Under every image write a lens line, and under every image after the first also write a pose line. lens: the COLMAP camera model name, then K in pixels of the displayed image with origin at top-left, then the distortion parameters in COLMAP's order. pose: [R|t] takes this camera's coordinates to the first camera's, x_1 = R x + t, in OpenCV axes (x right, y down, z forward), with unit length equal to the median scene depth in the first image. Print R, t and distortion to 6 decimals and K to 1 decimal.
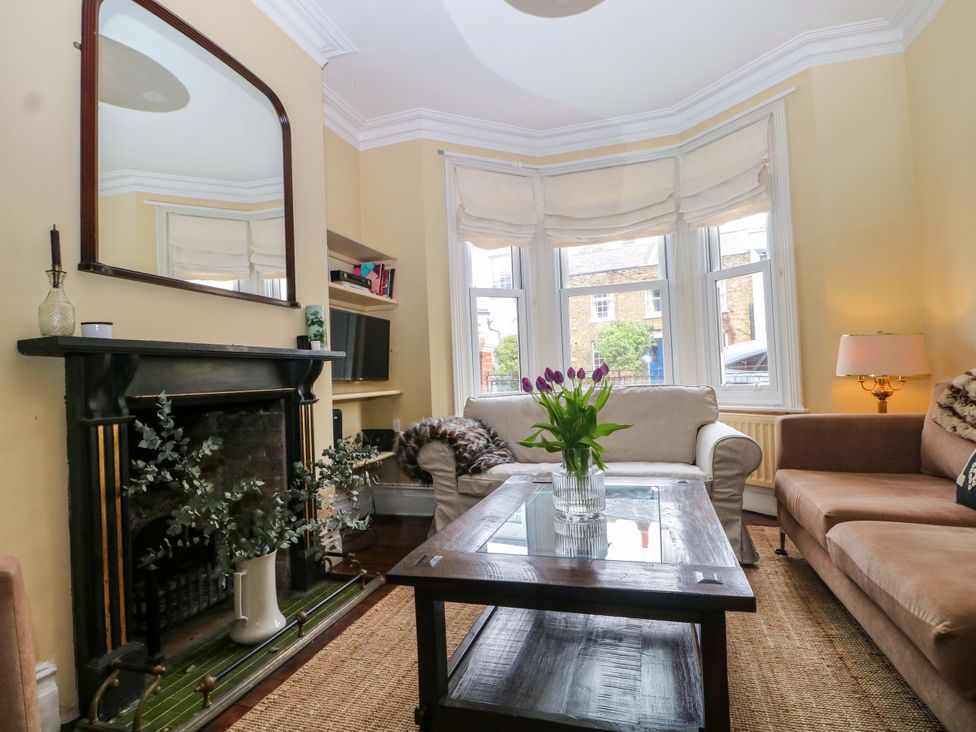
lens RADIAL K [[526.4, 0, 485.7], [0, 526.4, 361.3], [0, 0, 1]] dist [0.001264, -0.011690]
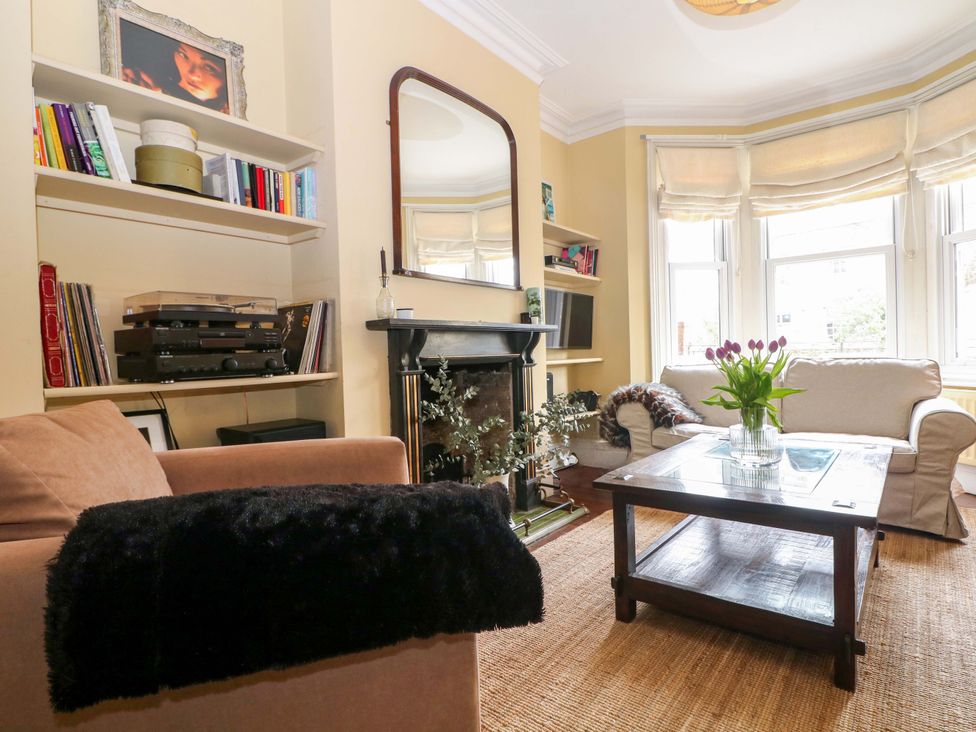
lens RADIAL K [[526.4, 0, 485.7], [0, 526.4, 361.3], [0, 0, 1]] dist [0.001264, -0.011690]
pose [[0.929953, 0.021512, -0.367049, 0.030089], [-0.000337, 0.998336, 0.057657, -0.005310], [0.367678, -0.053495, 0.928413, -0.213540]]
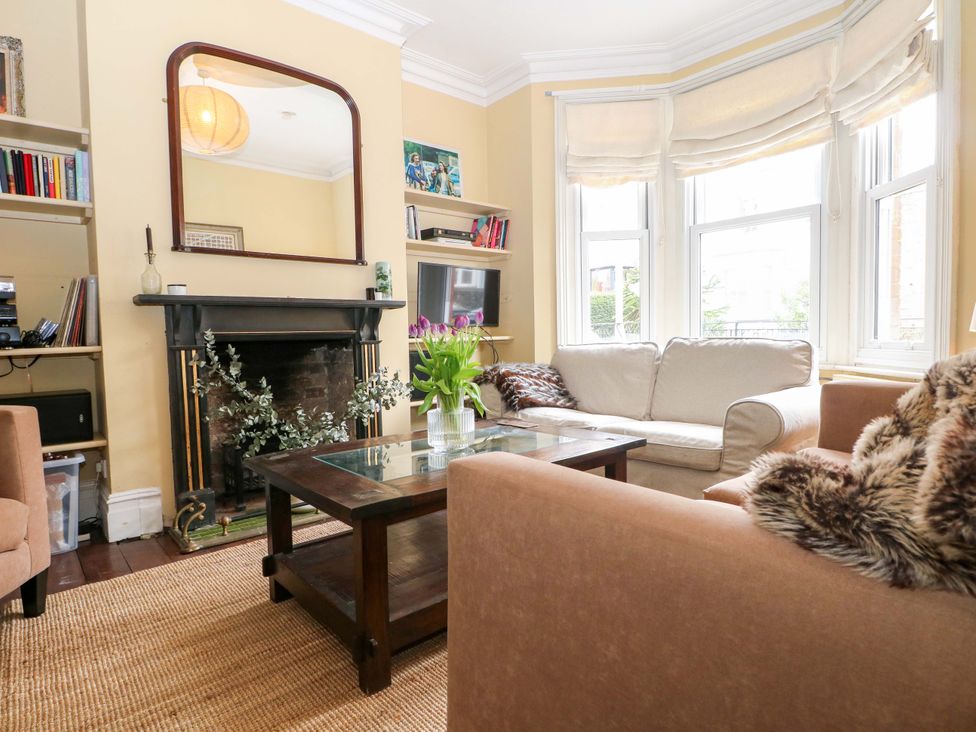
lens RADIAL K [[536.0, 0, 465.4], [0, 536.0, 363.4], [0, 0, 1]] dist [0.001062, -0.011457]
pose [[0.849217, 0.053950, -0.525281, 0.522387], [0.000556, 0.994675, 0.103059, -0.003002], [0.528044, -0.087811, 0.844665, 0.052610]]
